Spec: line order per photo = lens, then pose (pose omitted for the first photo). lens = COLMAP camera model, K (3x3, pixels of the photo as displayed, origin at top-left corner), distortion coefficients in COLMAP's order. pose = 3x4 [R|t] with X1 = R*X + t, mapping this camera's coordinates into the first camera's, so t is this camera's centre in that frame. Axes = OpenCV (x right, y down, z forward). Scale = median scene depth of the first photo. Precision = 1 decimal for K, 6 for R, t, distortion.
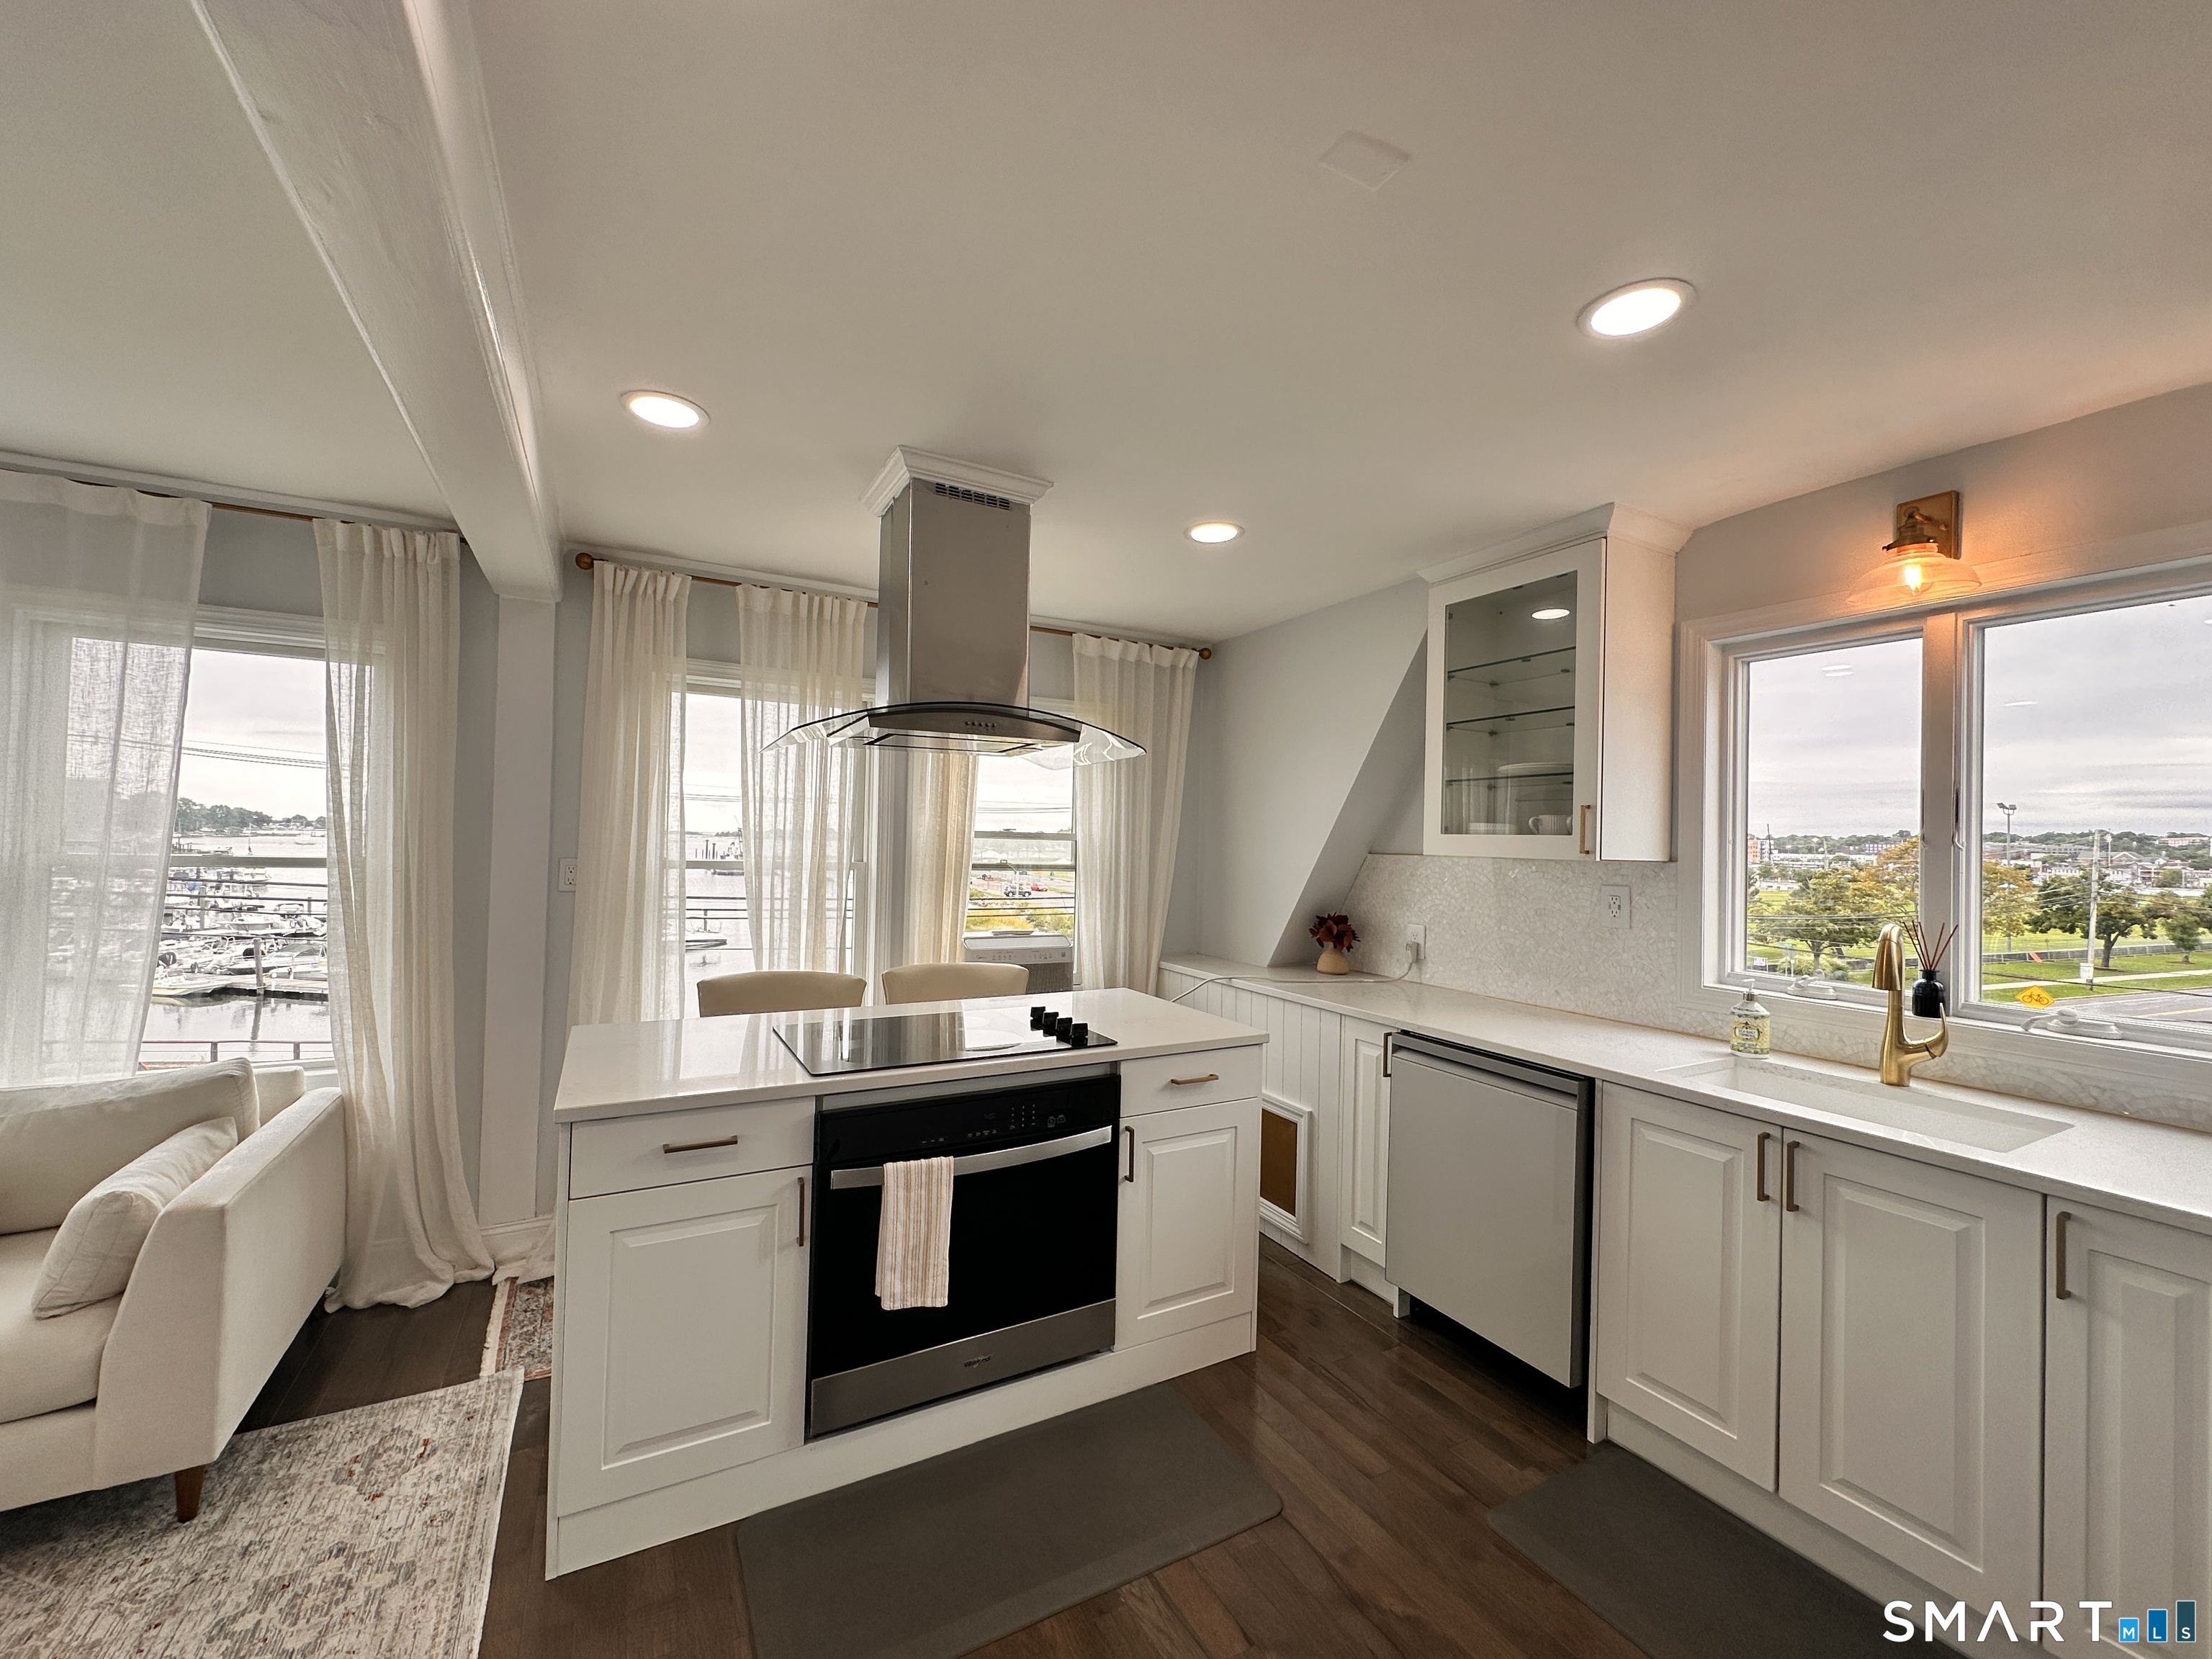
lens RADIAL K [[885.1, 0, 1107.5], [0, 885.1, 830.2], [0, 0, 1]] dist [-0.003637, 0.001242]
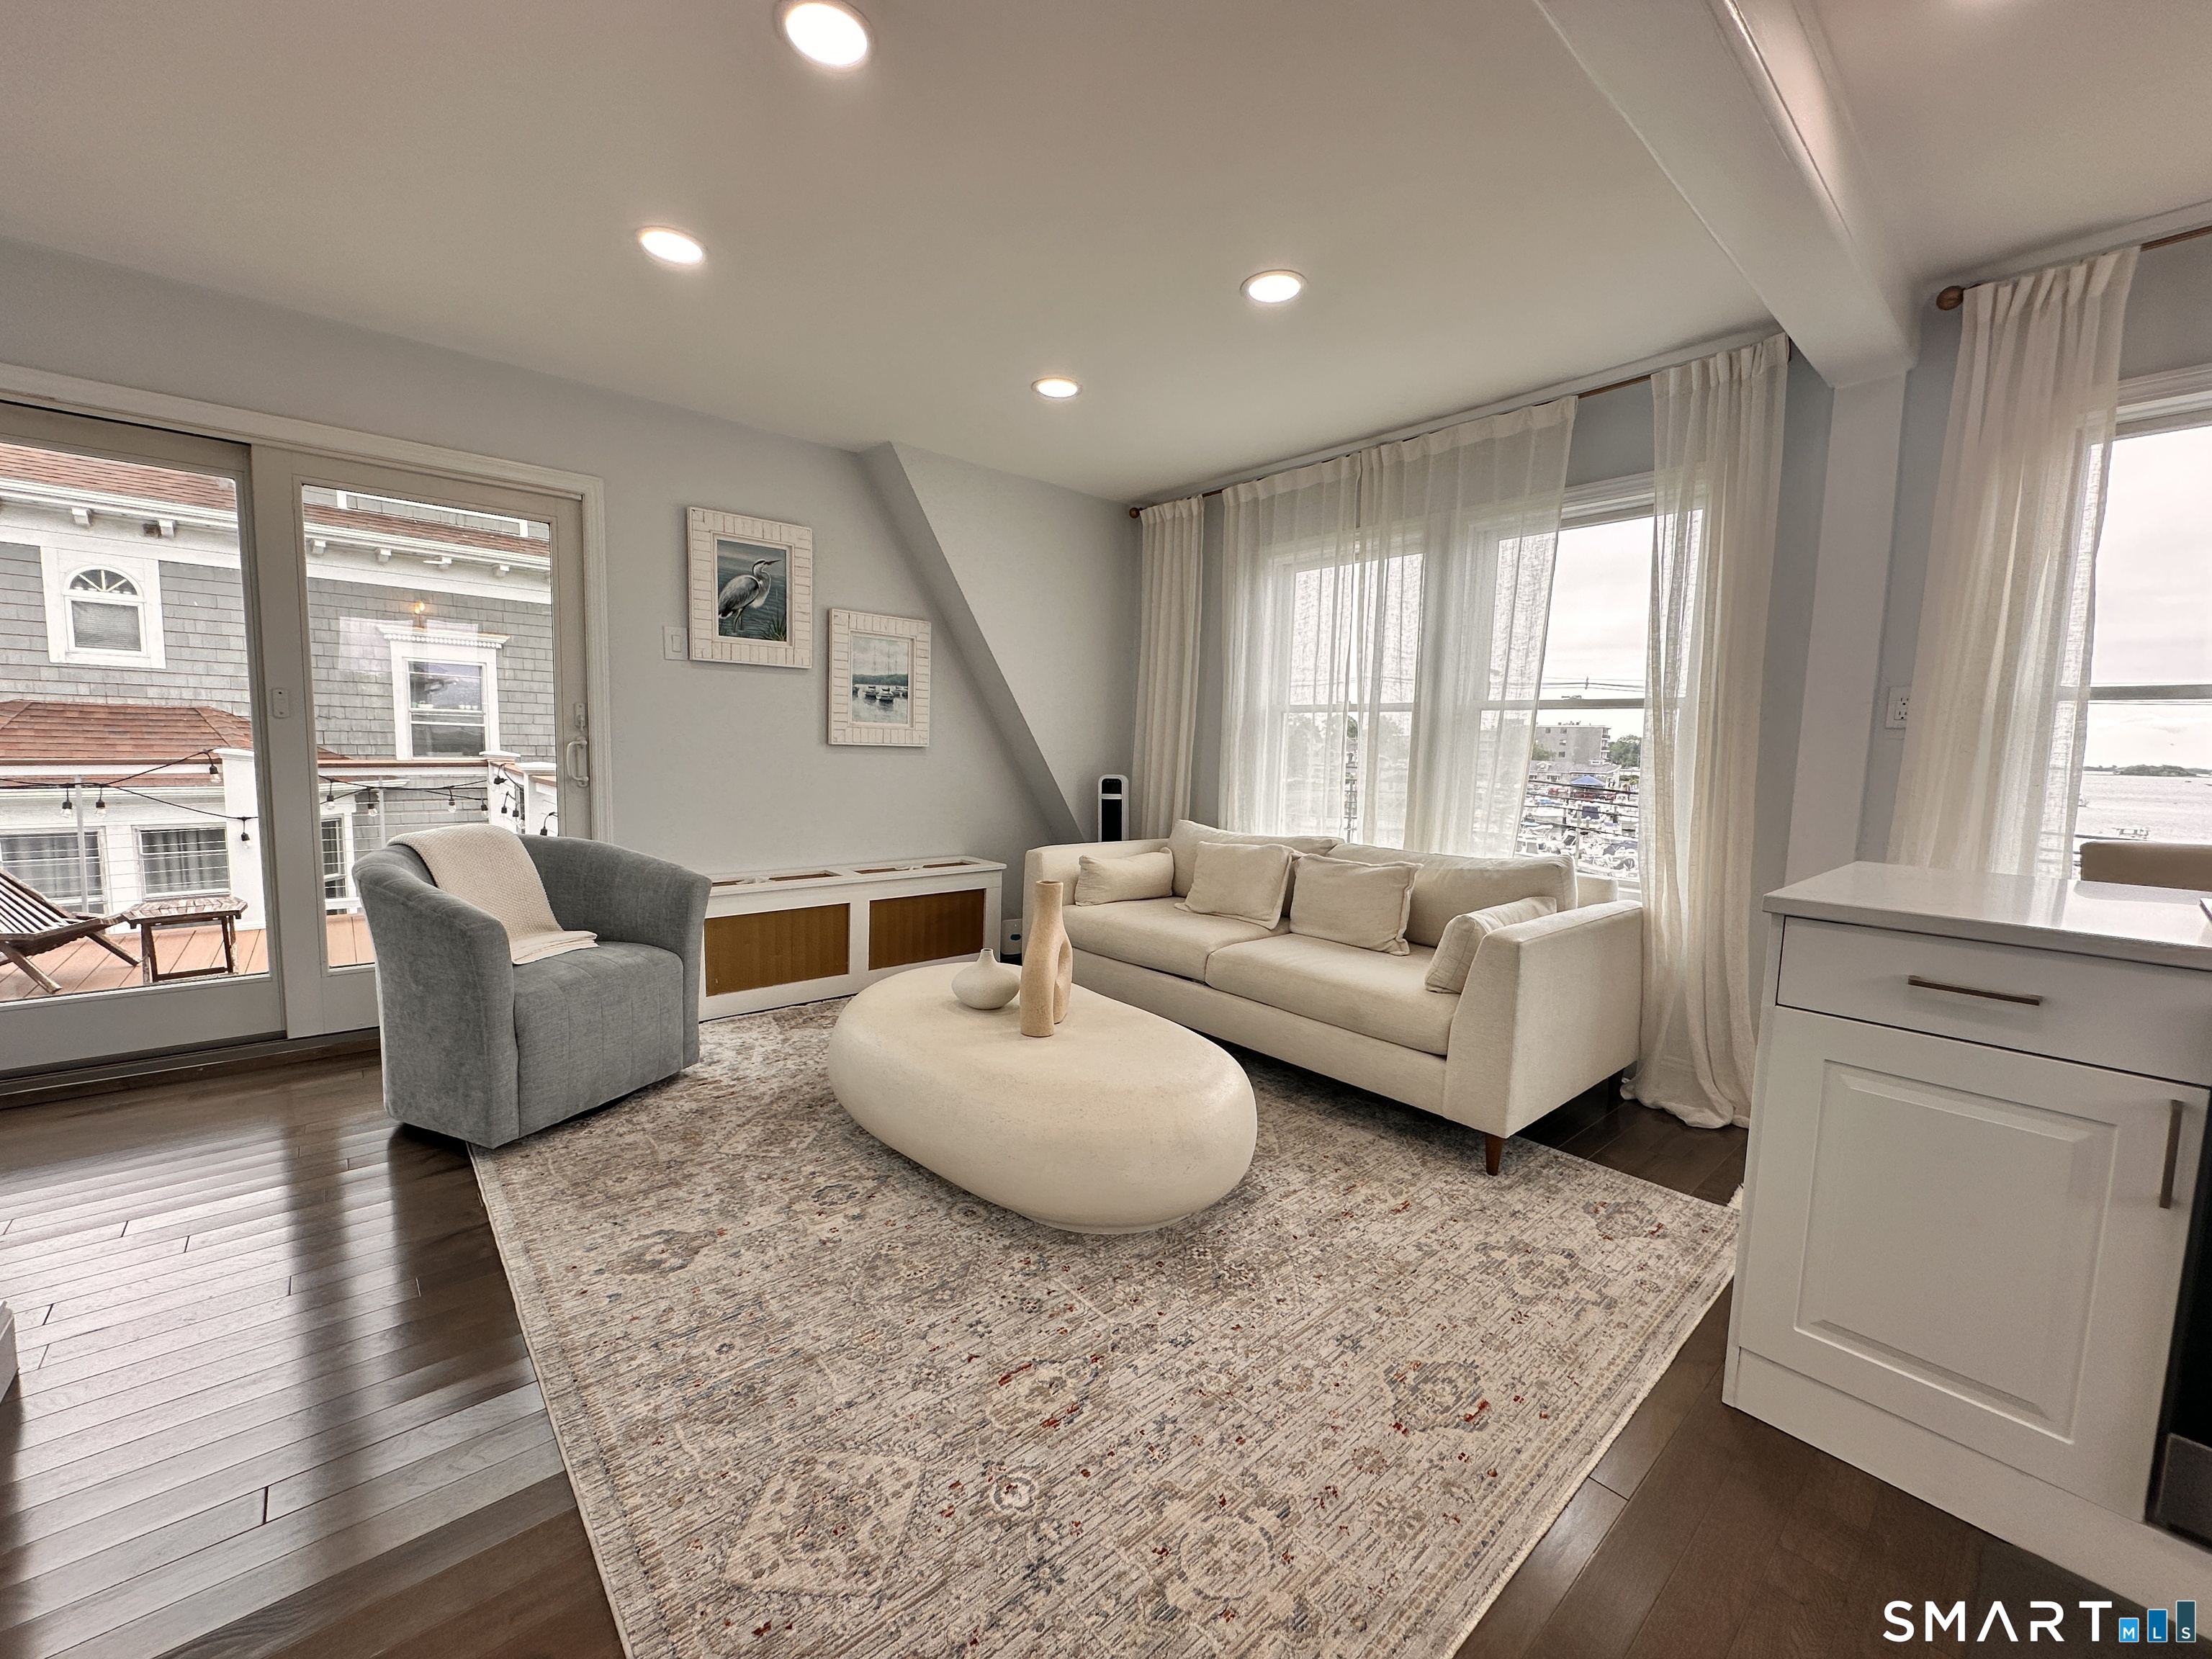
lens RADIAL K [[885.1, 0, 1103.7], [0, 885.1, 830.2], [0, 0, 1]] dist [-0.003637, 0.001242]
pose [[0.207190, 0.075305, -0.975398, 0.060801], [-0.006115, 0.997113, 0.075683, 0.136954], [0.978282, -0.009716, 0.207052, 0.132347]]
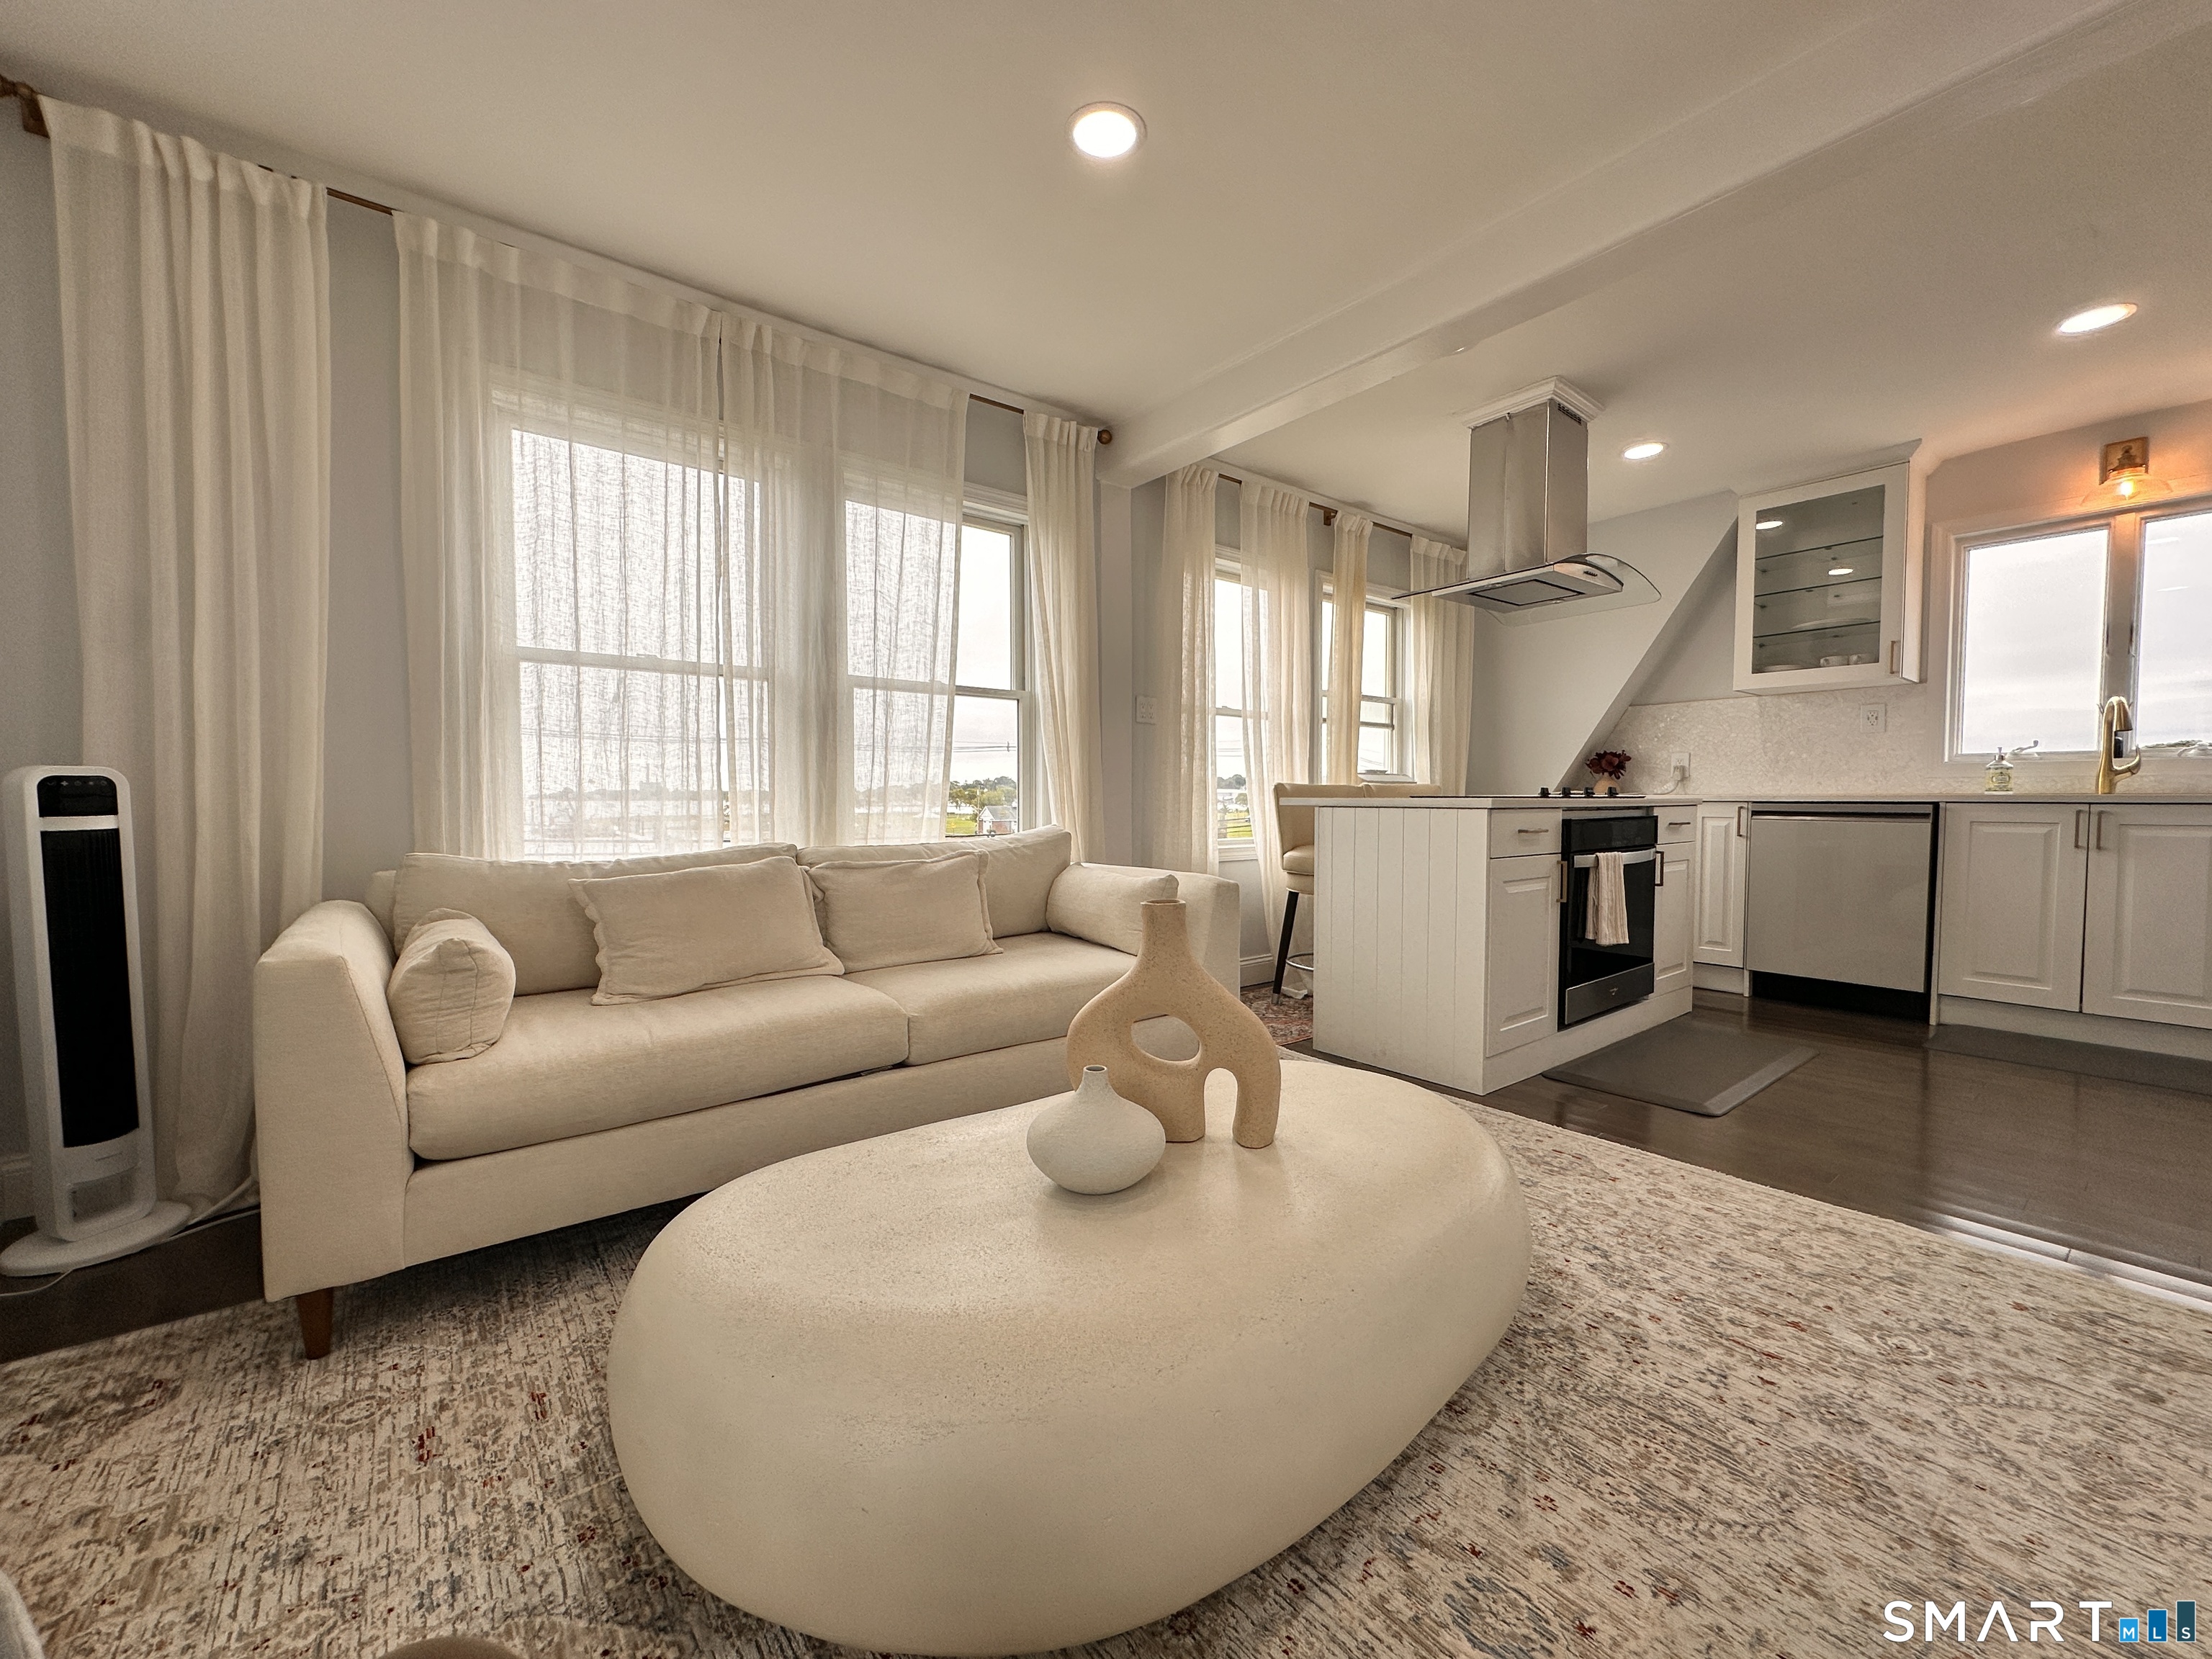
lens RADIAL K [[885.1, 0, 1103.7], [0, 885.1, 831.6], [0, 0, 1]] dist [-0.003637, 0.001242]
pose [[0.986647, -0.030487, 0.159996, -1.121409], [0.021600, 0.998141, 0.056995, 0.193849], [-0.161436, -0.052778, 0.985471, -0.316691]]
